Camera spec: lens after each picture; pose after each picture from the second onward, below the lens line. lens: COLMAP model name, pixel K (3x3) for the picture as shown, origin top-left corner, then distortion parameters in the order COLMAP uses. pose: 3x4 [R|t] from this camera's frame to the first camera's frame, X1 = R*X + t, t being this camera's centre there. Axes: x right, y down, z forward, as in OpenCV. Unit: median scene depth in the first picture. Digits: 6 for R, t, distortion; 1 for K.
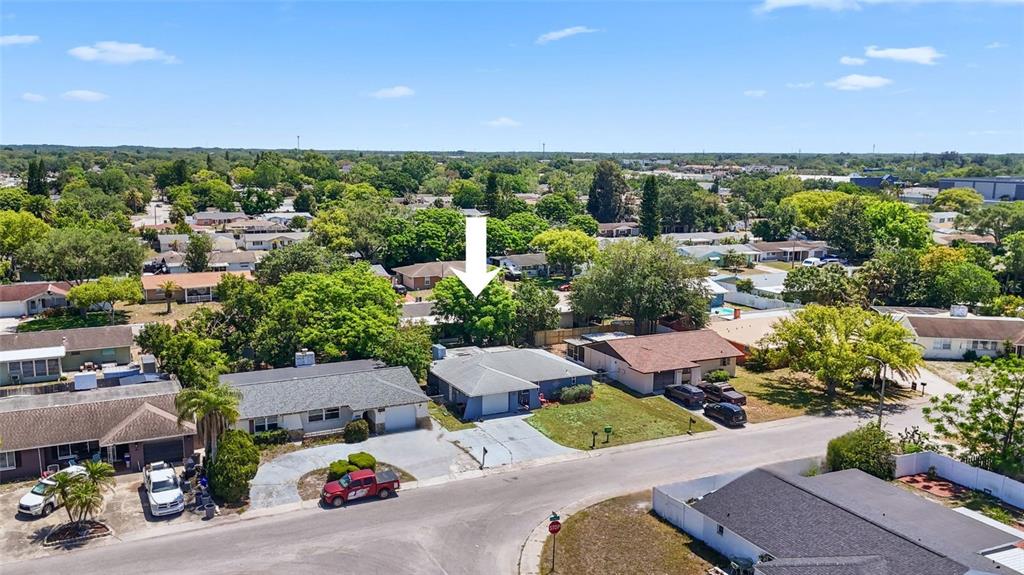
lens RADIAL K [[754.5, 0, 512.0], [0, 754.5, 287.5], [0, 0, 1]] dist [0.094006, -0.098701]
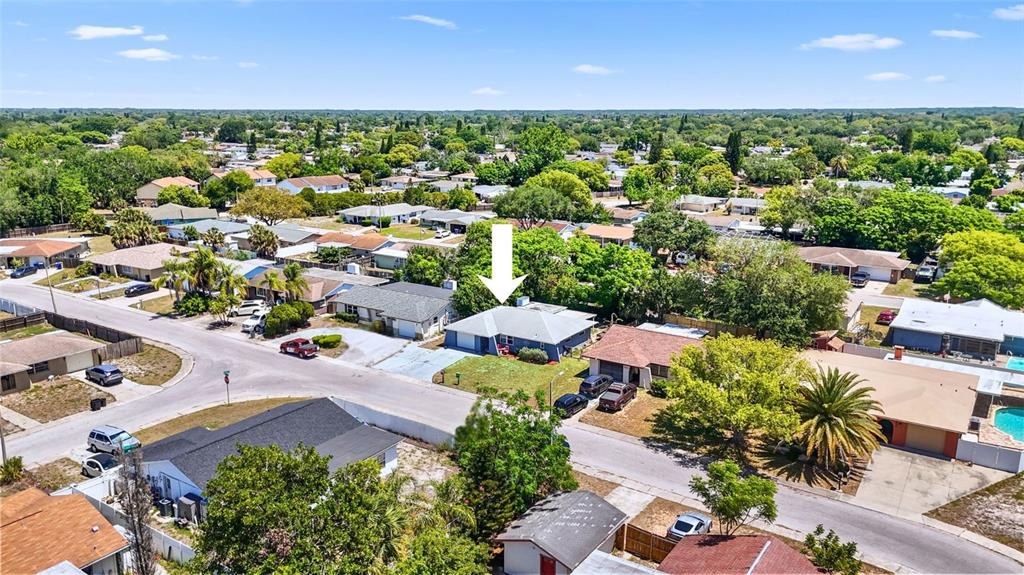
lens RADIAL K [[754.5, 0, 512.0], [0, 754.5, 287.5], [0, 0, 1]] dist [0.094006, -0.098701]
pose [[0.535142, 0.188010, -0.823575, 1.002162], [-0.150252, 0.980558, 0.126216, -0.095696], [0.831293, 0.056200, 0.552986, 0.373367]]
